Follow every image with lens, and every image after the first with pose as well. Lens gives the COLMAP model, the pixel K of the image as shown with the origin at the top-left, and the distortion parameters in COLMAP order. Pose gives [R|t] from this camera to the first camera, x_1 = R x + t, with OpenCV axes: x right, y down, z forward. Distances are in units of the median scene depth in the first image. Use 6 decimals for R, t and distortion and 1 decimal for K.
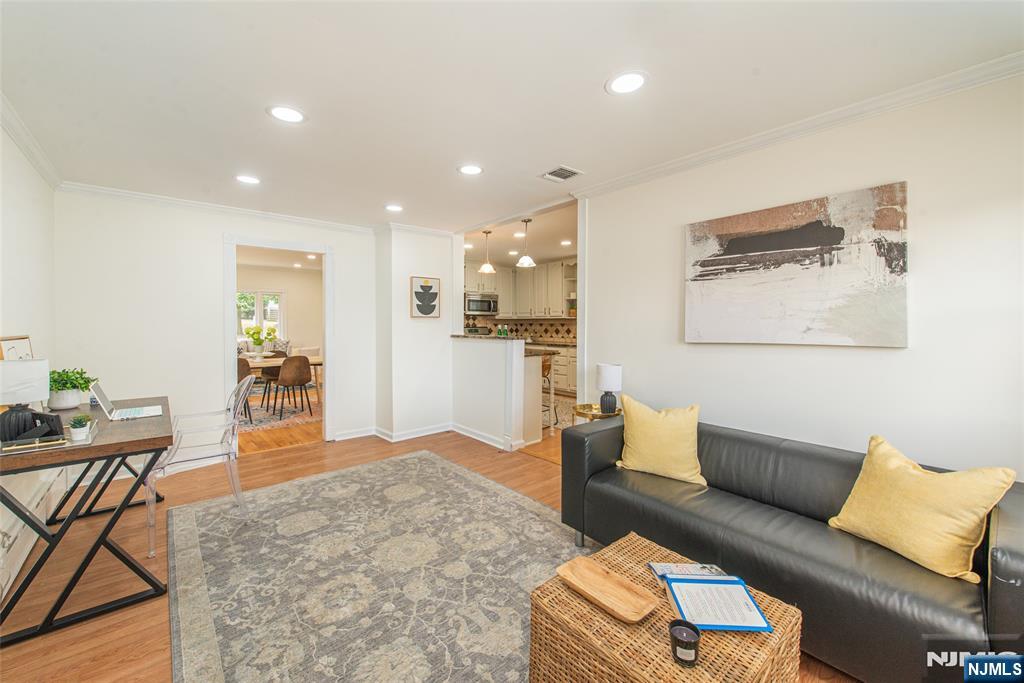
lens RADIAL K [[402.1, 0, 512.0], [0, 402.1, 341.5], [0, 0, 1]] dist [0.001255, 0.000176]
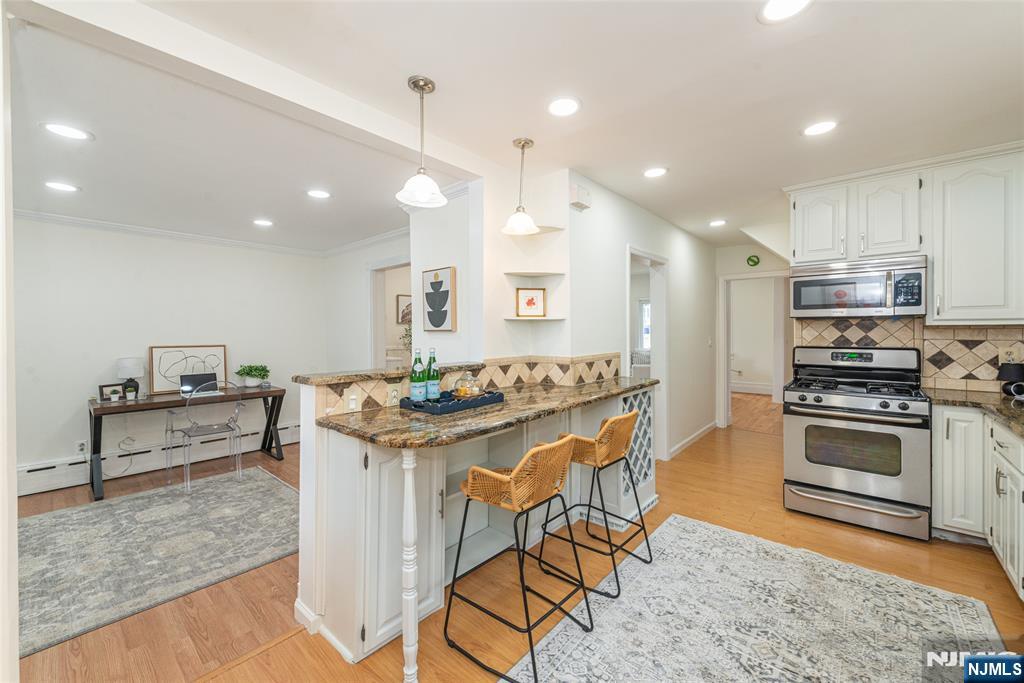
lens RADIAL K [[402.1, 0, 512.0], [0, 402.1, 341.5], [0, 0, 1]] dist [0.001255, 0.000176]
pose [[0.126162, 0.017883, -0.991848, 0.795865], [-0.038511, 0.999172, 0.013117, -0.105381], [0.991262, 0.036543, 0.126746, 1.915029]]
